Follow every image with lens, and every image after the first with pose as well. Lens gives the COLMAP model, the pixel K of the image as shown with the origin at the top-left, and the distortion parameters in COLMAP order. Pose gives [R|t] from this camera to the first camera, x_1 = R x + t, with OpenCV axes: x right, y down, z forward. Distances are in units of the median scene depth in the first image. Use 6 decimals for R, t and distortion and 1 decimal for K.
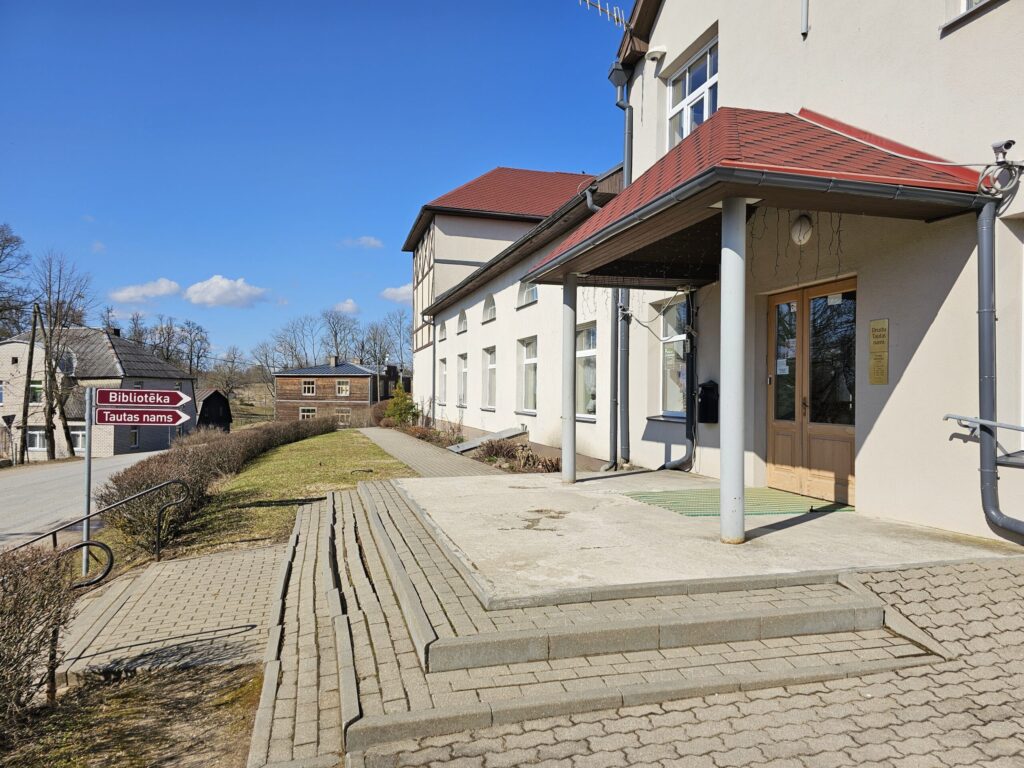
lens RADIAL K [[687.4, 0, 510.5], [0, 687.4, 381.8], [0, 0, 1]] dist [0.038677, -0.001095]
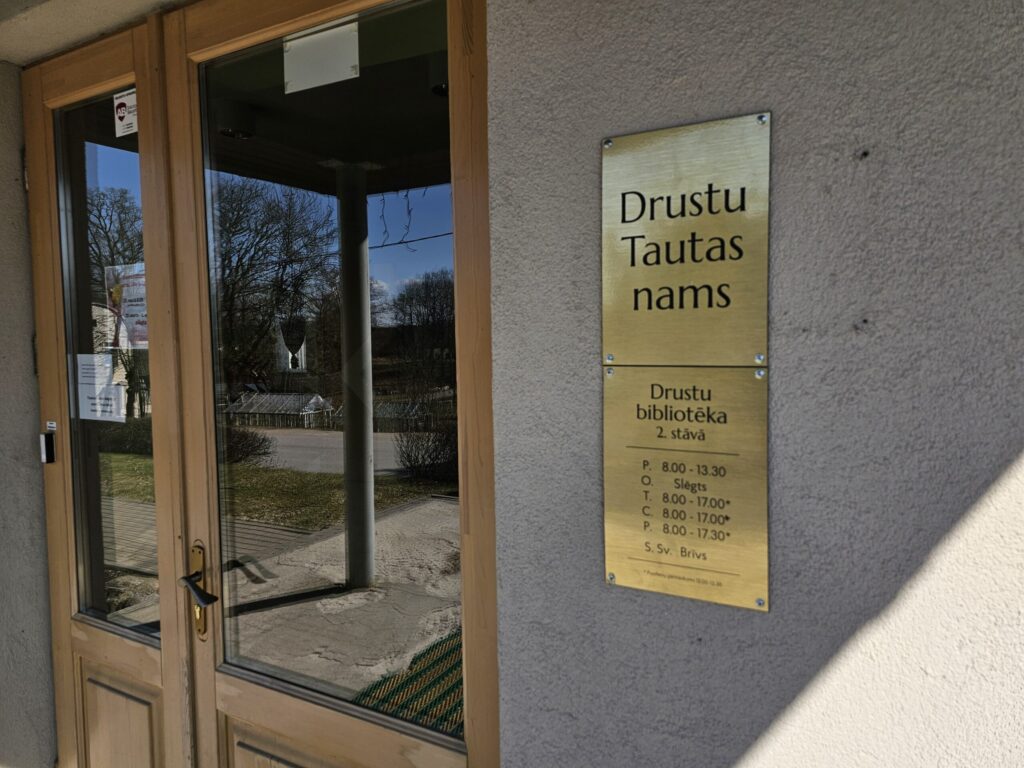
lens RADIAL K [[687.4, 0, 510.1], [0, 687.4, 380.6], [0, 0, 1]] dist [0.038677, -0.001095]
pose [[0.708665, -0.067911, 0.702270, 0.325556], [0.011404, 0.996329, 0.084839, -0.041583], [-0.705453, -0.052114, 0.706838, 0.736371]]
